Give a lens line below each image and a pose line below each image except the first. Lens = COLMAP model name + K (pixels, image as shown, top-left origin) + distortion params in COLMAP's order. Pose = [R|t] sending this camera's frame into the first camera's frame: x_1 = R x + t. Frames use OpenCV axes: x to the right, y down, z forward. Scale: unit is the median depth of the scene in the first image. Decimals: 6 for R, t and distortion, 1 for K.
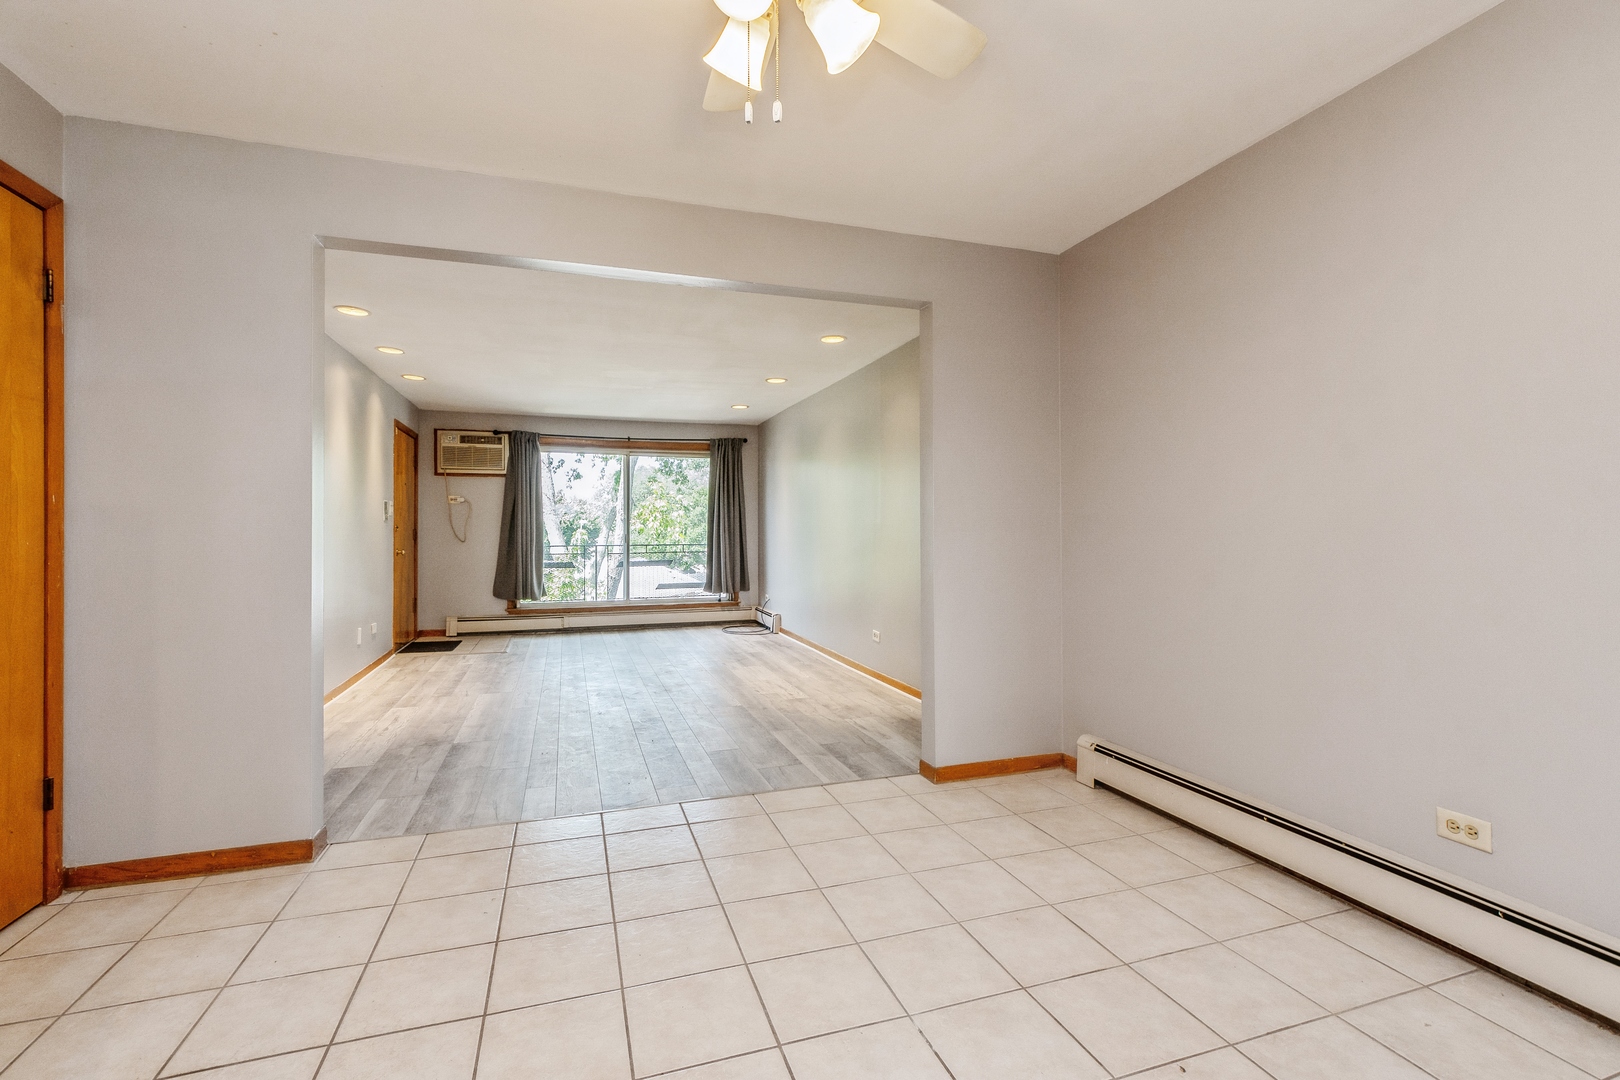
lens RADIAL K [[712.1, 0, 806.1], [0, 712.1, 518.2], [0, 0, 1]] dist [0.002166, -0.000113]
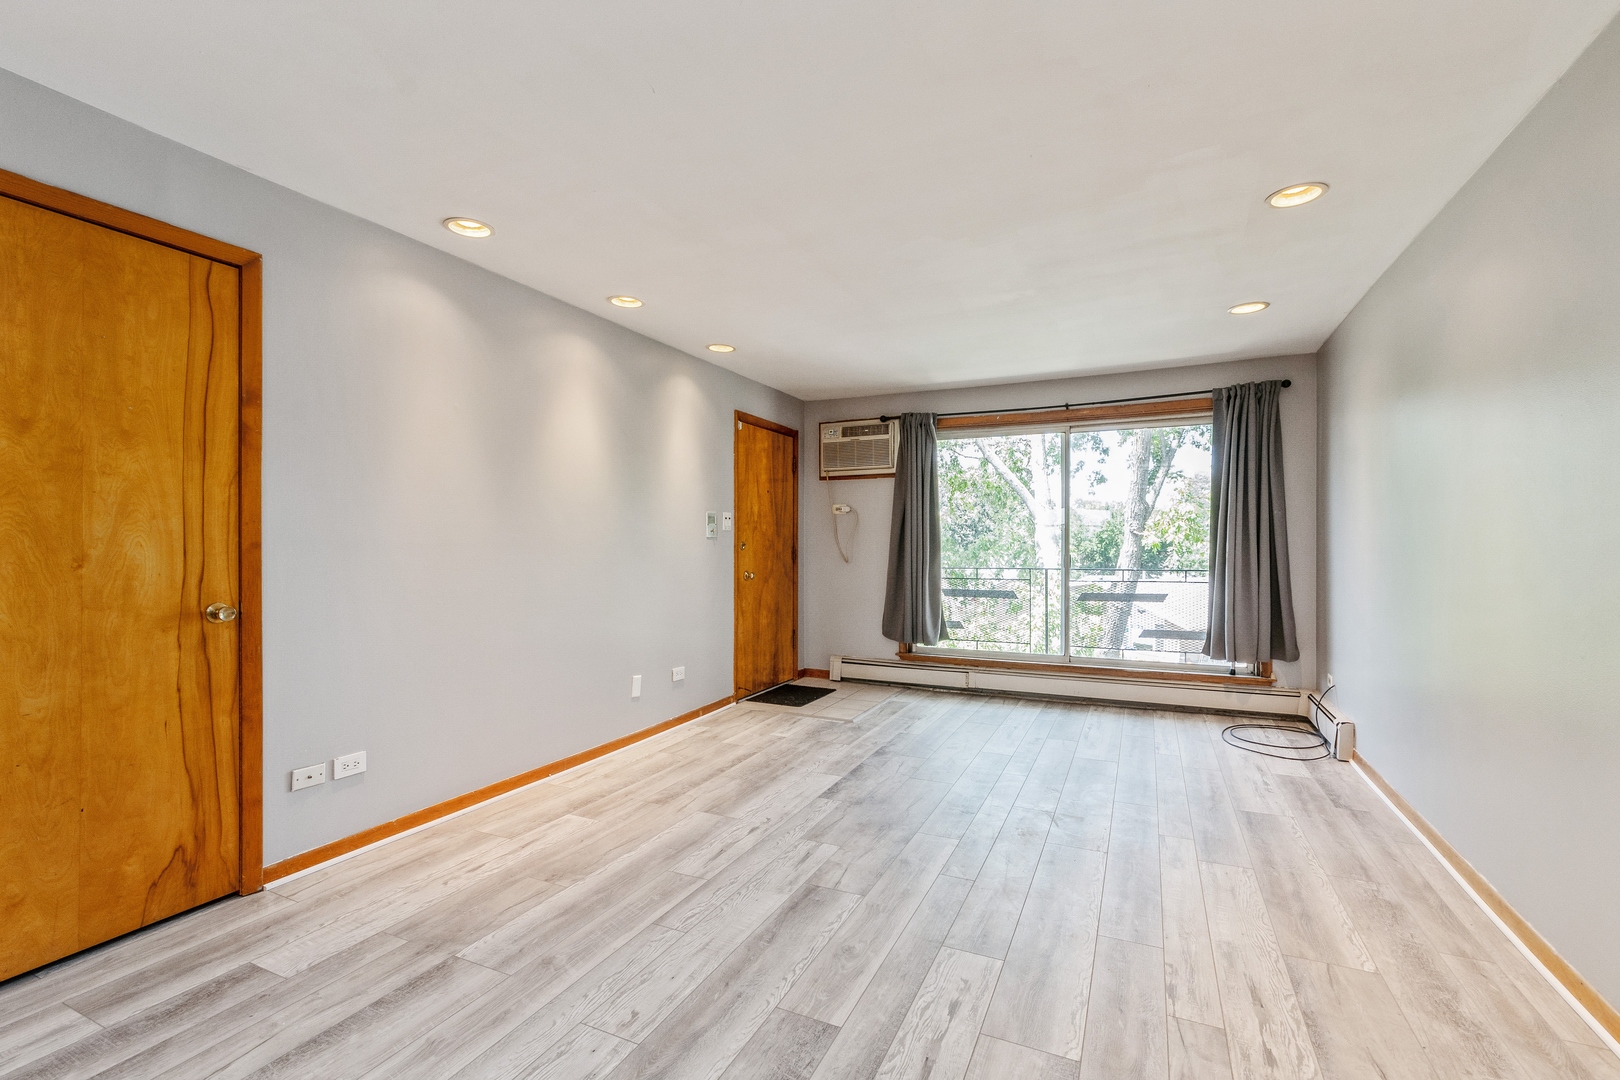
lens RADIAL K [[721.8, 0, 800.3], [0, 721.8, 548.5], [0, 0, 1]] dist [0.002450, -0.000958]
pose [[0.720437, 0.006263, -0.693492, 0.033363], [0.011280, 0.999721, 0.020747, 0.000435], [0.693429, -0.022770, 0.720165, 0.384634]]
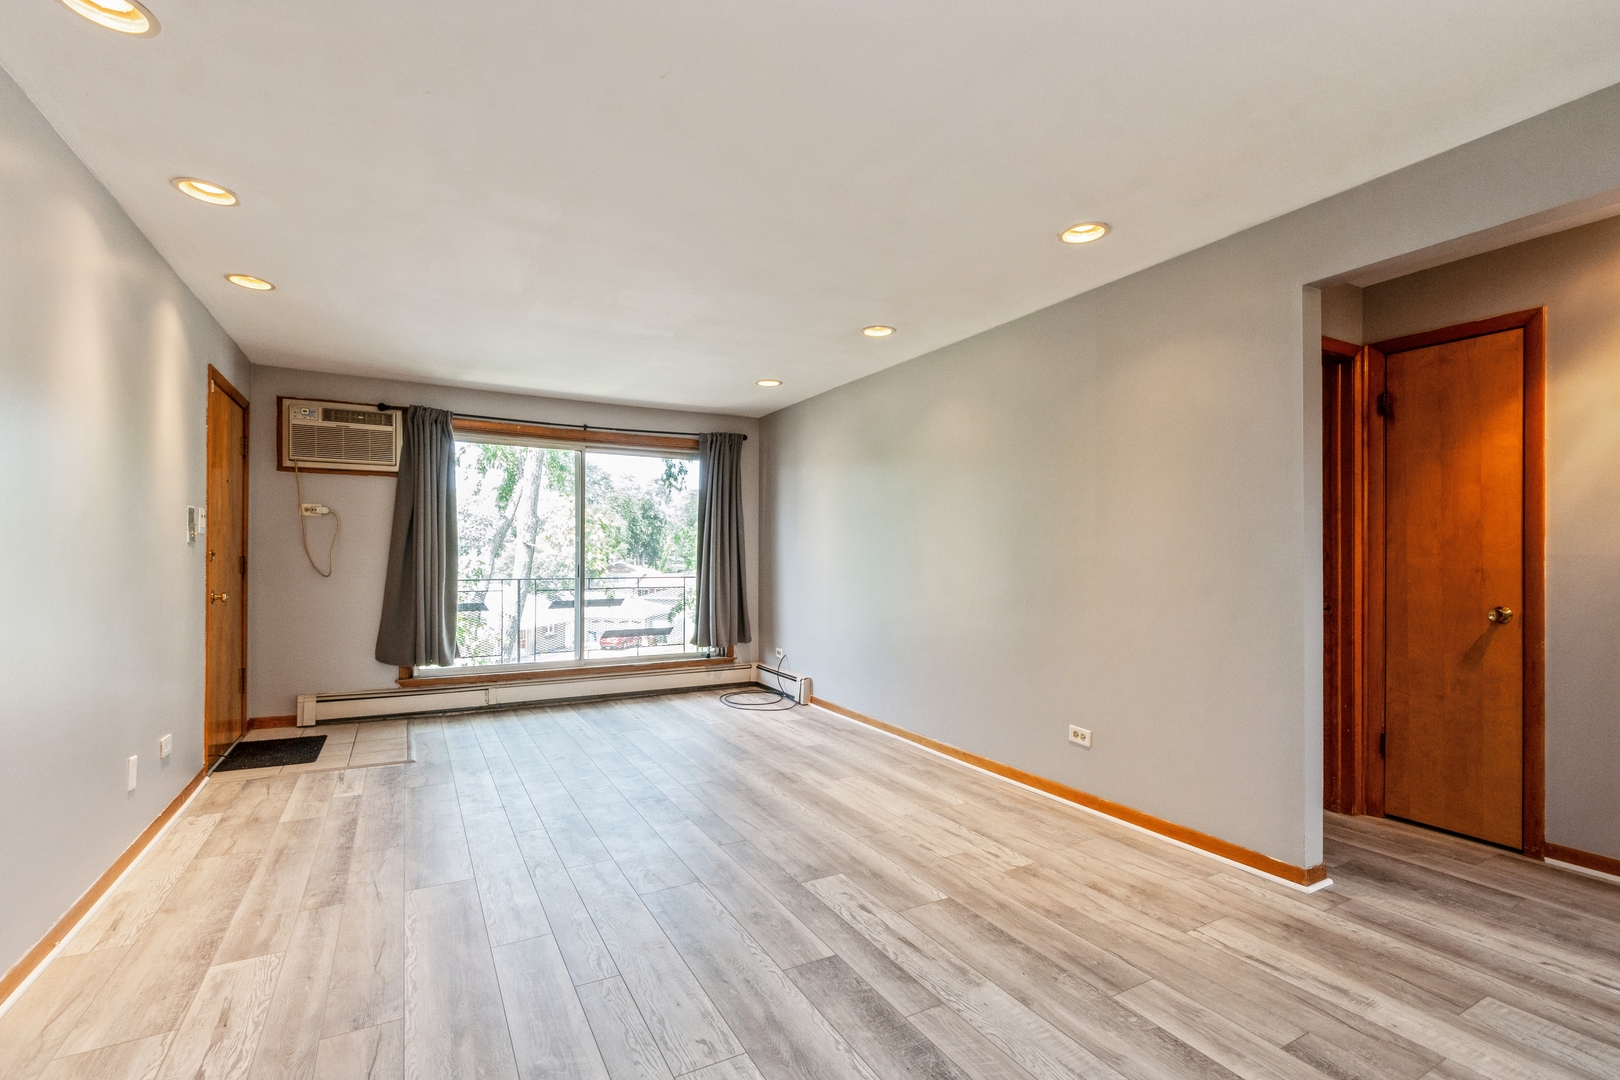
lens RADIAL K [[721.8, 0, 800.3], [0, 721.8, 548.5], [0, 0, 1]] dist [0.002450, -0.000958]
pose [[0.984959, 0.008746, 0.172564, -0.174000], [-0.009946, 0.999932, 0.006091, 0.000075], [-0.172499, -0.007715, 0.984979, 0.288079]]
